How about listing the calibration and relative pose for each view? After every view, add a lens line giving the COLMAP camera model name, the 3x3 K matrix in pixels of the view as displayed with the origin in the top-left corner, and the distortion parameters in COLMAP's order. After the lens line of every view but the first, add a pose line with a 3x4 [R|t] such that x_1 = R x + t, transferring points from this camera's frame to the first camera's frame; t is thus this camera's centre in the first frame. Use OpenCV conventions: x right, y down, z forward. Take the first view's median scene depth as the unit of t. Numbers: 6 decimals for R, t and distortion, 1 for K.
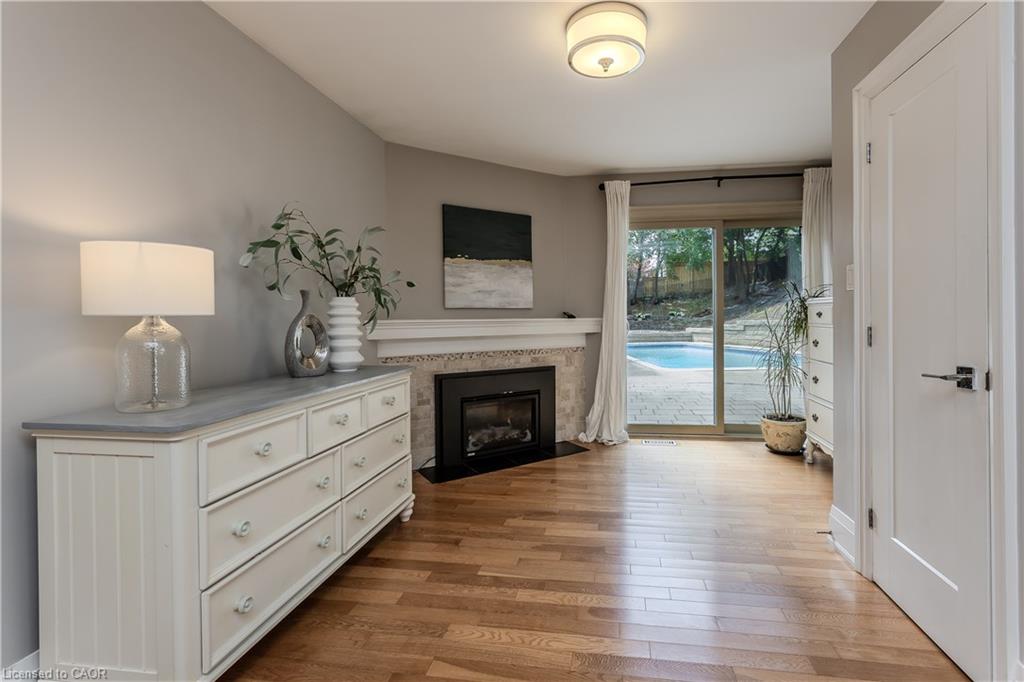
lens RADIAL K [[469.0, 0, 548.1], [0, 469.0, 319.9], [0, 0, 1]] dist [-0.001827, -0.000288]
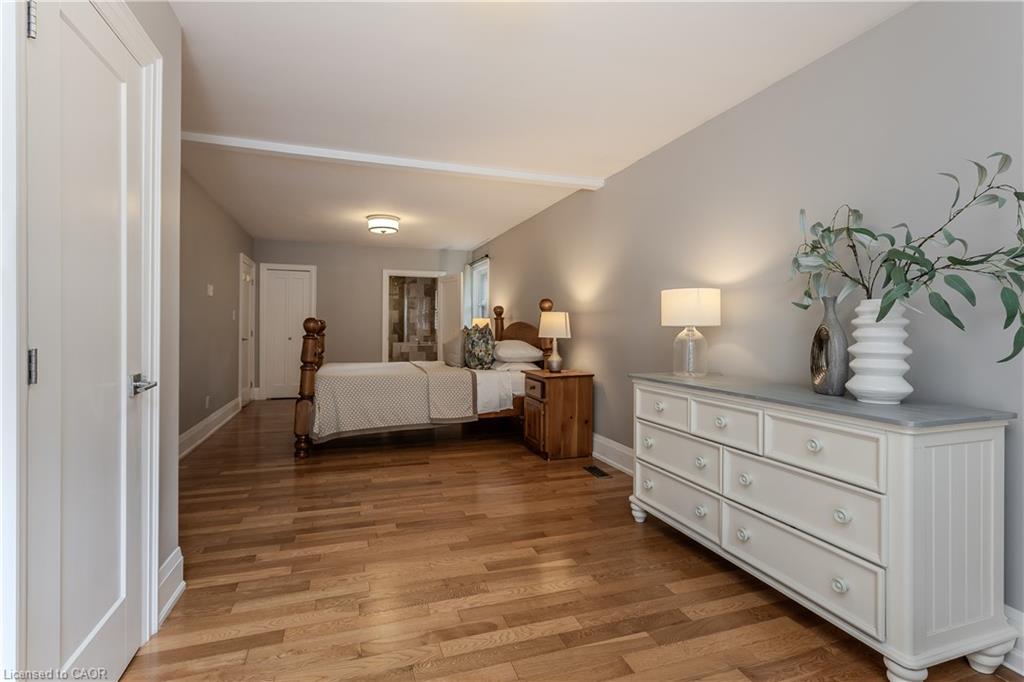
lens RADIAL K [[469.0, 0, 561.4], [0, 469.0, 327.6], [0, 0, 1]] dist [-0.001827, -0.000288]
pose [[-0.836123, 0.004339, -0.548525, 0.372856], [0.001779, 0.999985, 0.005198, -0.007800], [0.548539, 0.003370, -0.836118, 1.386033]]
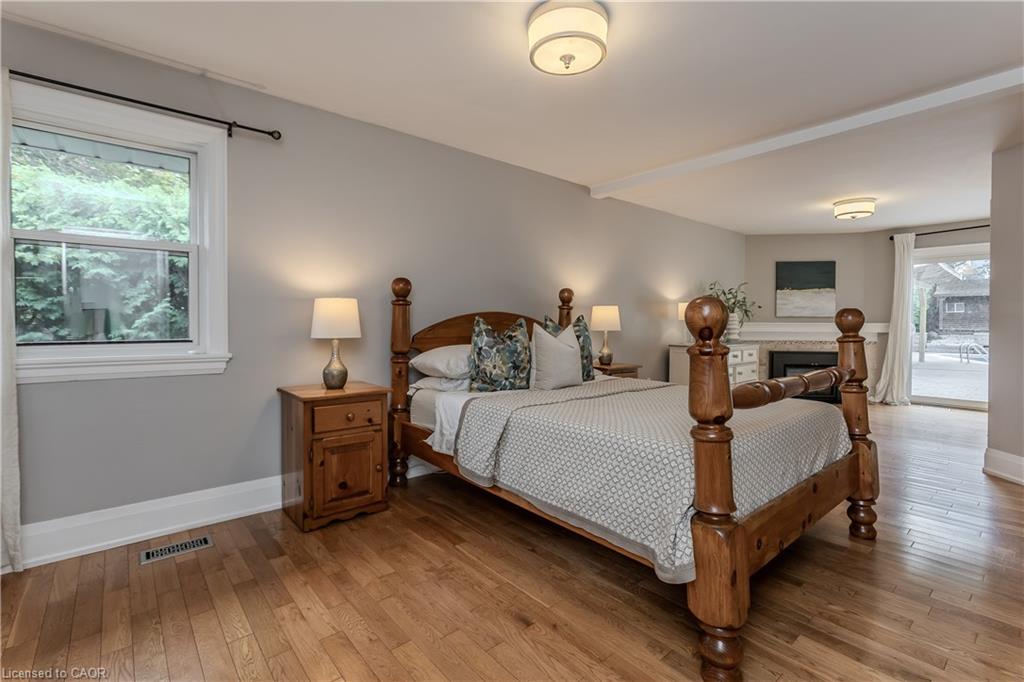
lens RADIAL K [[469.0, 0, 511.8], [0, 469.0, 338.1], [0, 0, 1]] dist [-0.001827, -0.000288]
pose [[0.747160, 0.031578, -0.663893, 0.335539], [-0.011595, 0.999338, 0.034485, 0.010699], [0.664543, -0.018068, 0.747032, -1.561901]]
